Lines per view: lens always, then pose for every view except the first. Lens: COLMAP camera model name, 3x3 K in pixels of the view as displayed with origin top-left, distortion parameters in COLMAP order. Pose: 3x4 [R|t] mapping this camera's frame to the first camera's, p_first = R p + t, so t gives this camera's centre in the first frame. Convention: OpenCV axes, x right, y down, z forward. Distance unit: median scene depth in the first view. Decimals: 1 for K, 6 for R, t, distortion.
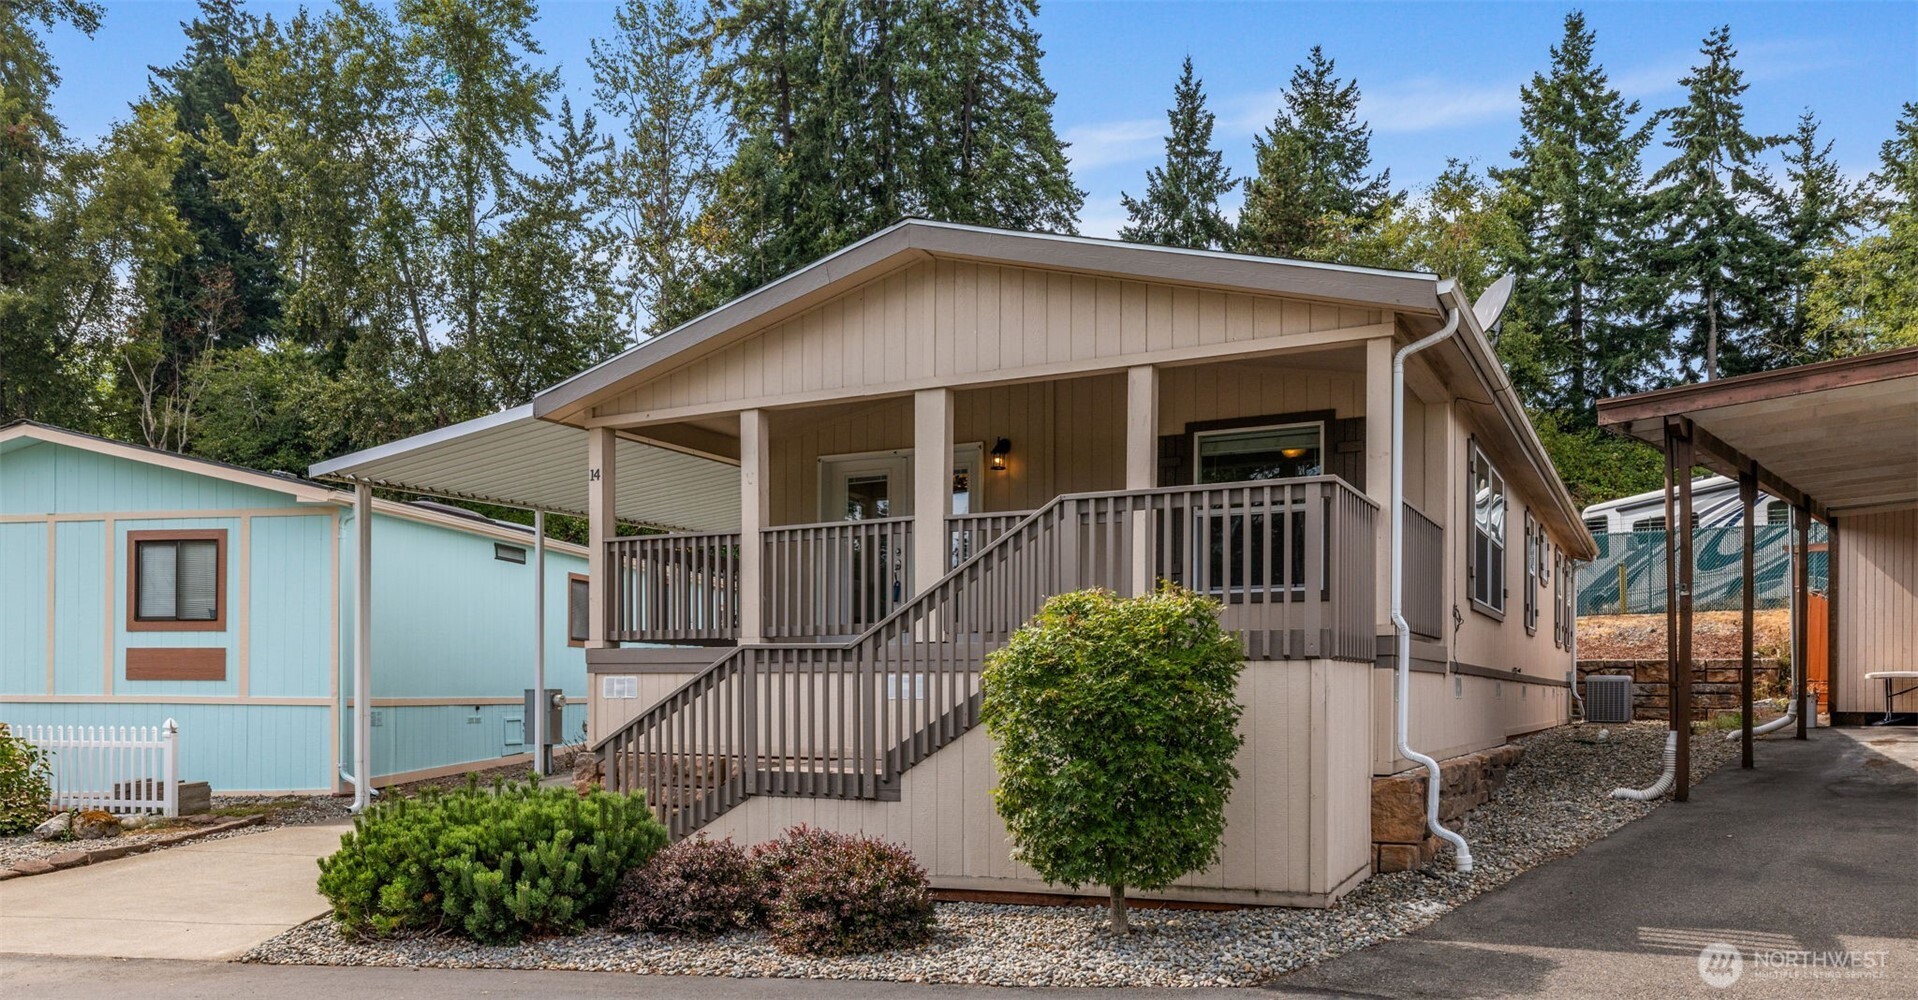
lens RADIAL K [[1329.6, 0, 960.1], [0, 1329.6, 505.3], [0, 0, 1]] dist [0.000120, -0.000766]
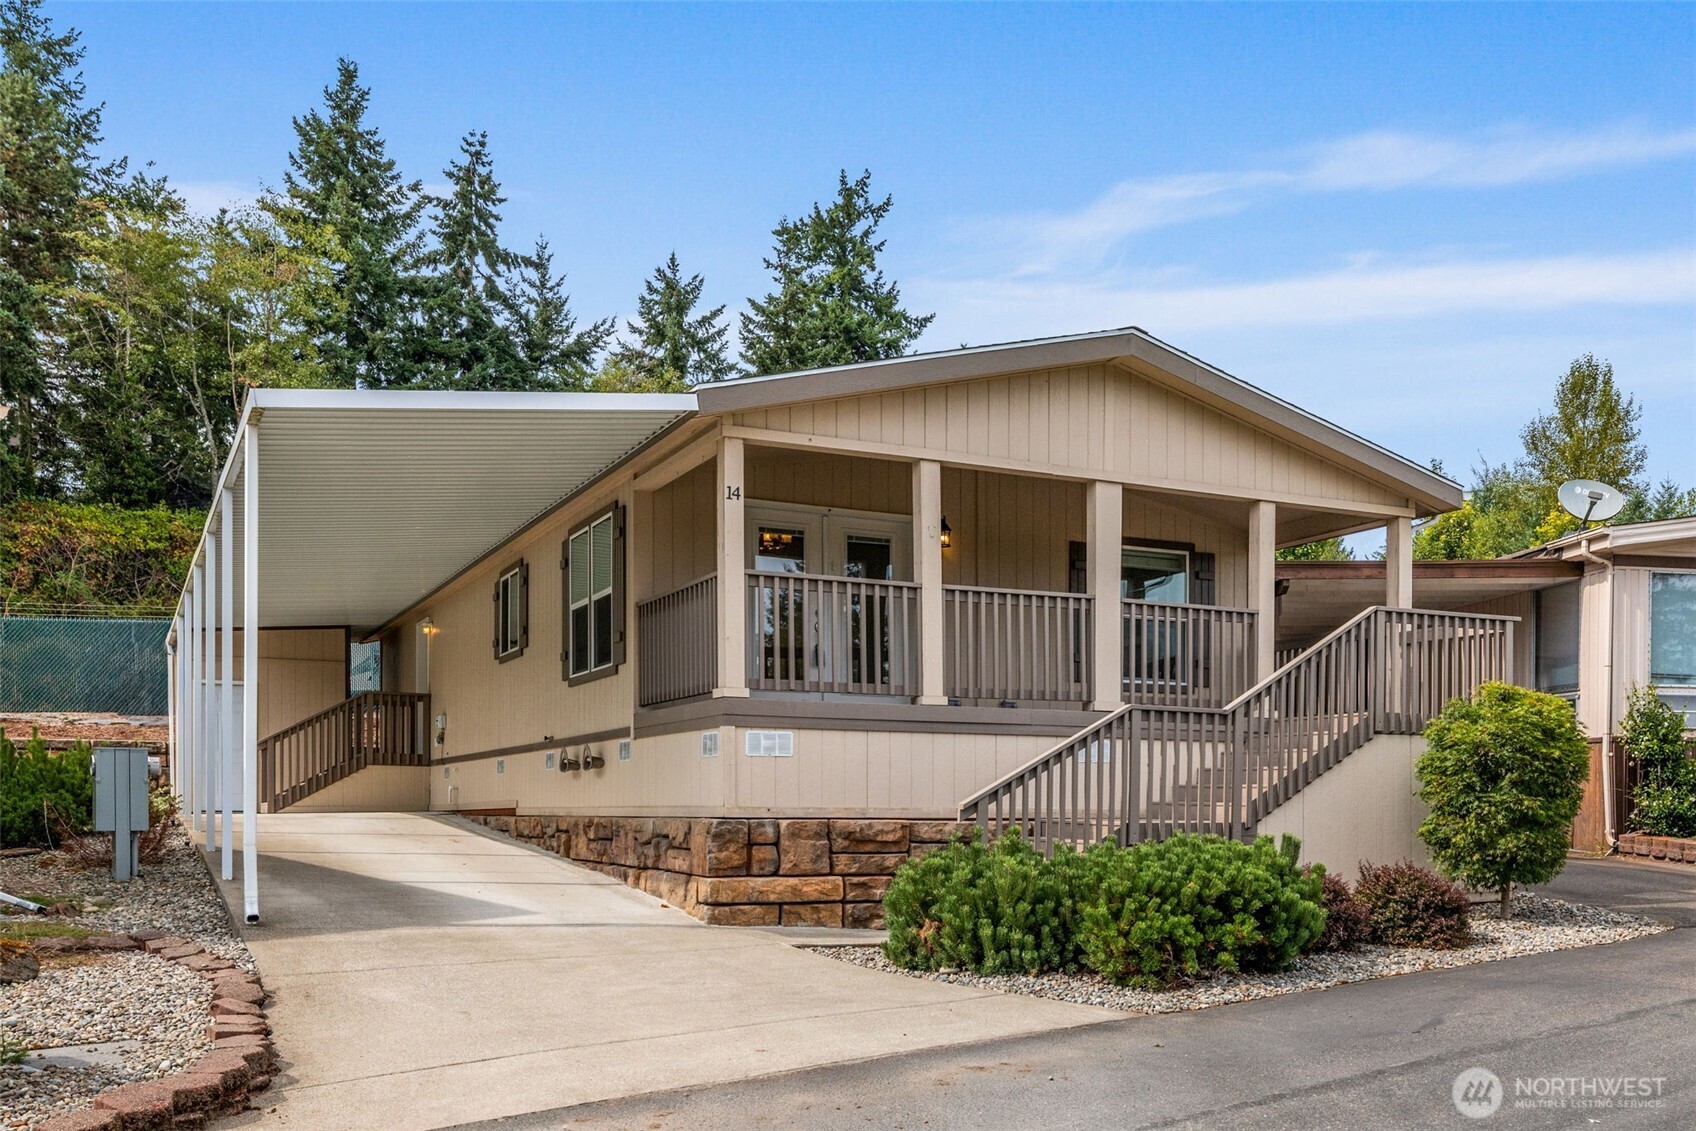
lens RADIAL K [[1567.3, 0, 848.0], [0, 1567.3, 565.5], [0, 0, 1]] dist [0.005557, 0.006335]
pose [[0.599902, 0.124666, 0.790302, -0.168514], [-0.115128, 0.990956, -0.068927, 0.013763], [-0.791747, -0.049636, 0.608829, 0.054048]]
